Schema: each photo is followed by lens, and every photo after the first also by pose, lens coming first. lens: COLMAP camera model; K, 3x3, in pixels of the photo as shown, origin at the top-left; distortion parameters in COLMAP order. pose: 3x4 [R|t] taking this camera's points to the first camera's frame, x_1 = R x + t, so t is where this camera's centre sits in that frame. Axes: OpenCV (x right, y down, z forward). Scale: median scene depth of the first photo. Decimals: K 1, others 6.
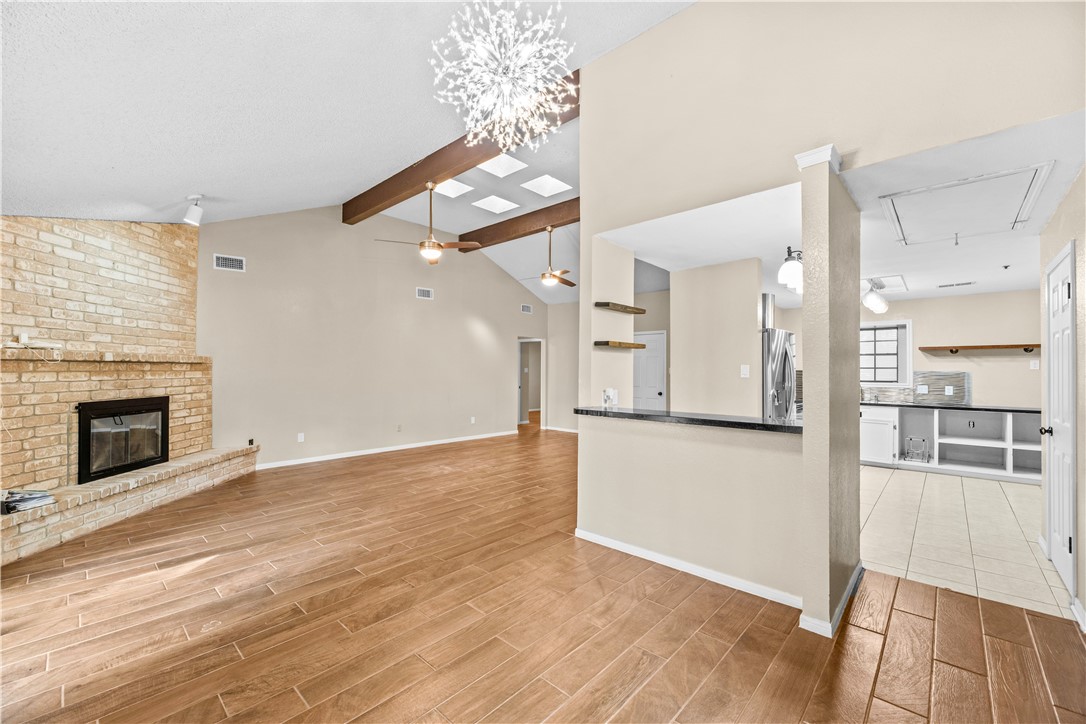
lens RADIAL K [[443.1, 0, 532.1], [0, 443.1, 366.7], [0, 0, 1]] dist [-0.002055, 0.000113]
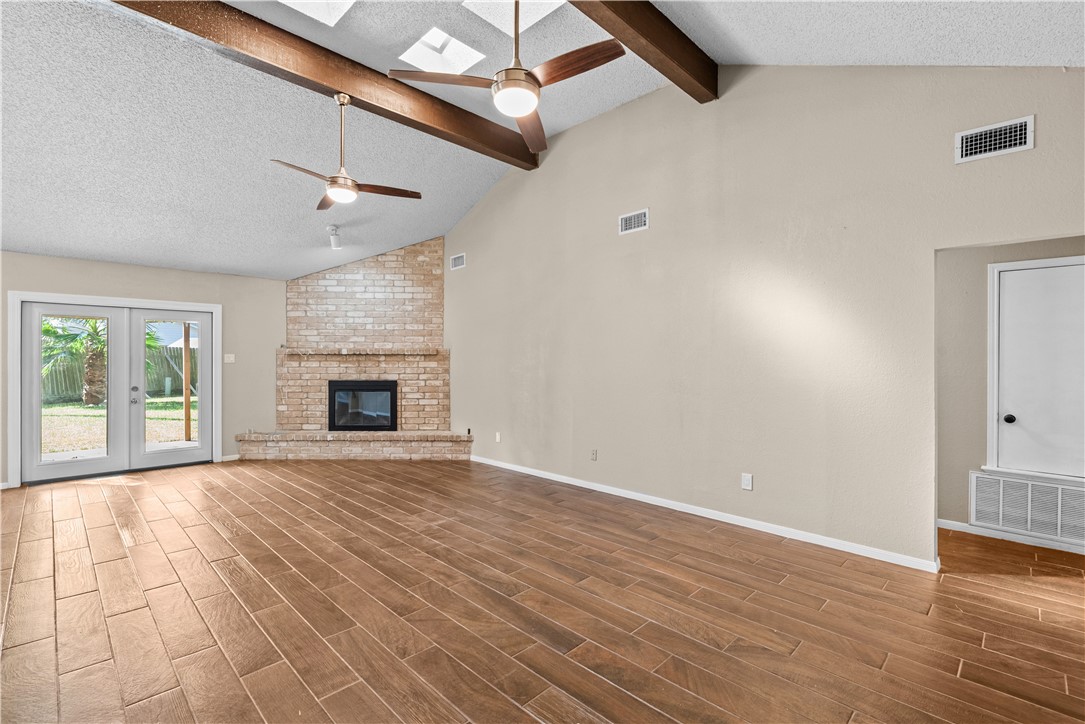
lens RADIAL K [[488.5, 0, 544.7], [0, 488.5, 358.8], [0, 0, 1]] dist [0.001237, -0.000415]
pose [[-0.026030, -0.006043, -0.999643, 0.650507], [0.003023, 0.999977, -0.006124, 0.013968], [0.999657, -0.003181, -0.026011, 1.609062]]
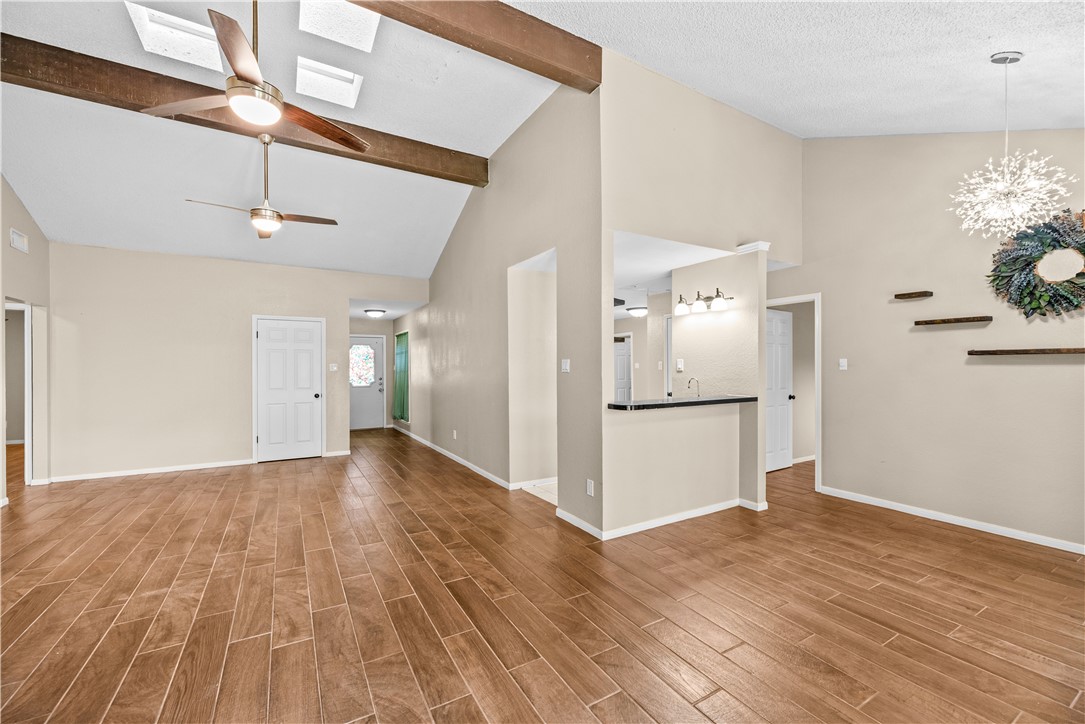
lens RADIAL K [[442.7, 0, 548.0], [0, 442.7, 366.7], [0, 0, 1]] dist [-0.002055, 0.000113]
pose [[0.275816, -0.004668, 0.961199, -0.696856], [-0.002037, 0.999983, 0.005441, 0.003839], [-0.961208, -0.003458, 0.275802, 0.704353]]
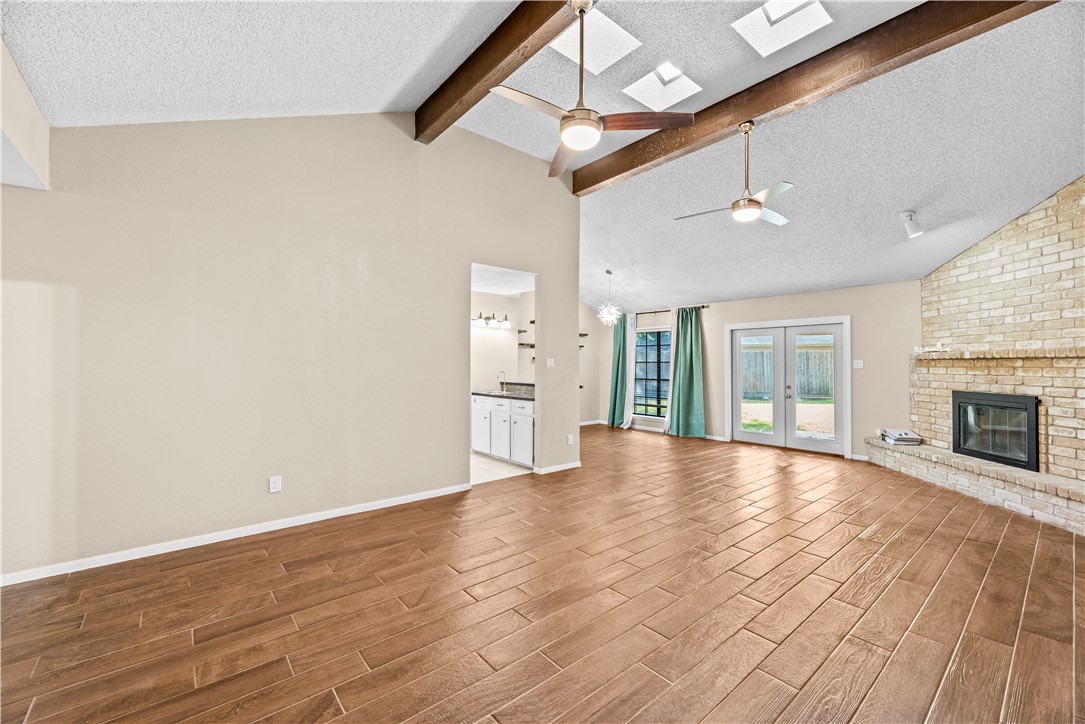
lens RADIAL K [[442.7, 0, 545.2], [0, 442.7, 359.8], [0, 0, 1]] dist [-0.002055, 0.000113]
pose [[-0.993508, -0.005645, 0.113623, 0.039113], [-0.007412, 0.999858, -0.015141, 0.015978], [-0.113521, -0.015885, -0.993409, 2.156408]]
